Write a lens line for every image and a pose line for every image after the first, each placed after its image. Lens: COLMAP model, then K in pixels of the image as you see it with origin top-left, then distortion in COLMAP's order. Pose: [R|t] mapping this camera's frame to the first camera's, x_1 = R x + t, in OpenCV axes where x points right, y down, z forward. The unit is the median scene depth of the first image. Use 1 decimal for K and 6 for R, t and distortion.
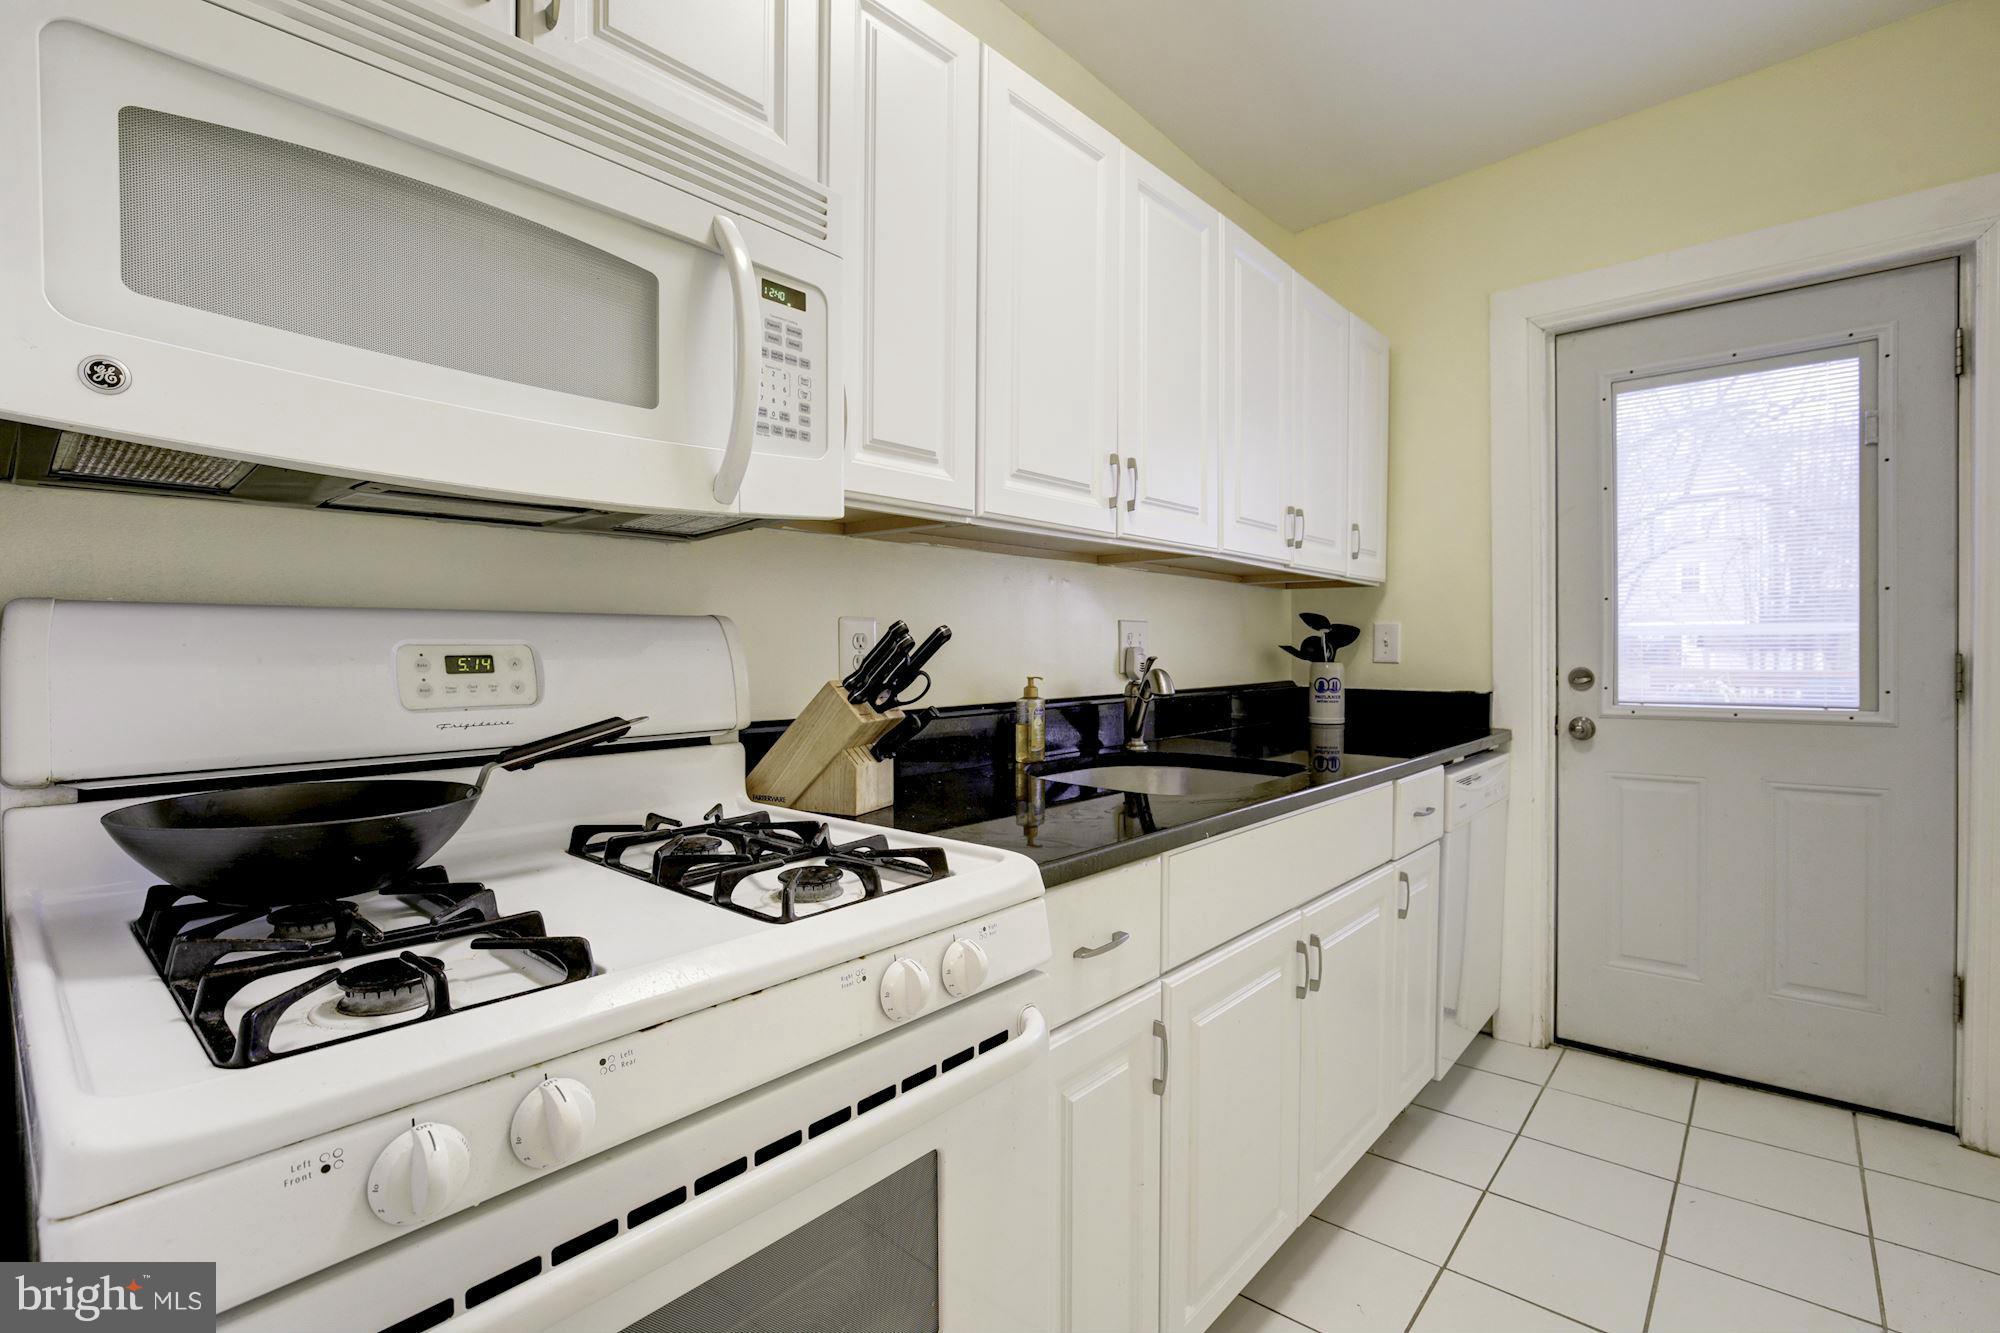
lens RADIAL K [[917.9, 0, 1002.9], [0, 917.9, 658.2], [0, 0, 1]] dist [-0.010771, -0.000264]
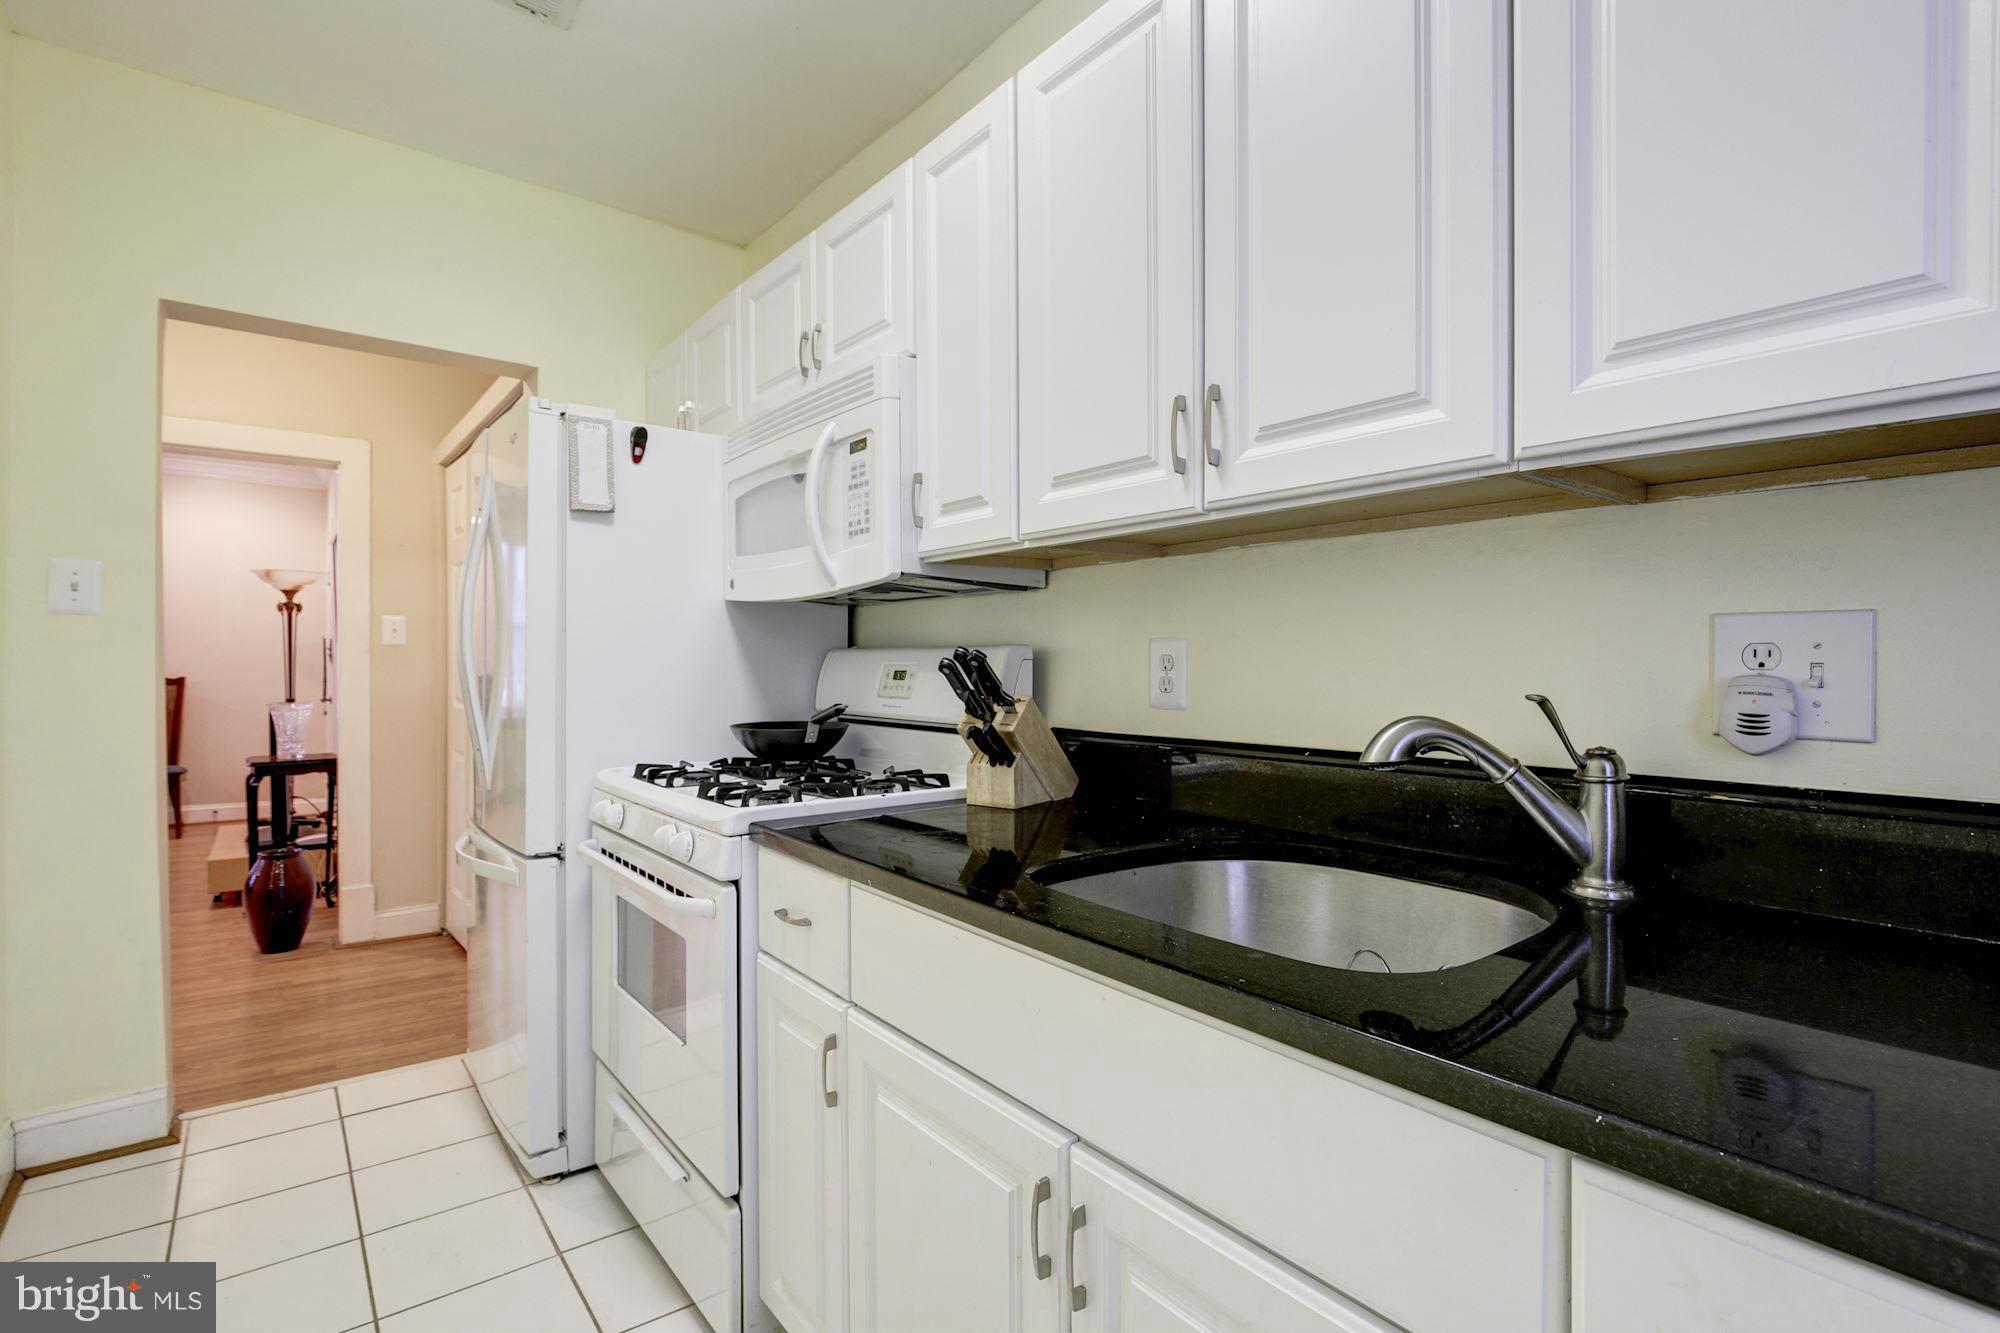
lens RADIAL K [[917.9, 0, 989.1], [0, 917.9, 664.7], [0, 0, 1]] dist [-0.010771, -0.000264]
pose [[-0.184079, 0.004519, -0.982901, 1.266558], [-0.012916, 0.999892, 0.007016, -0.030950], [0.982827, 0.013986, -0.184001, 1.499673]]
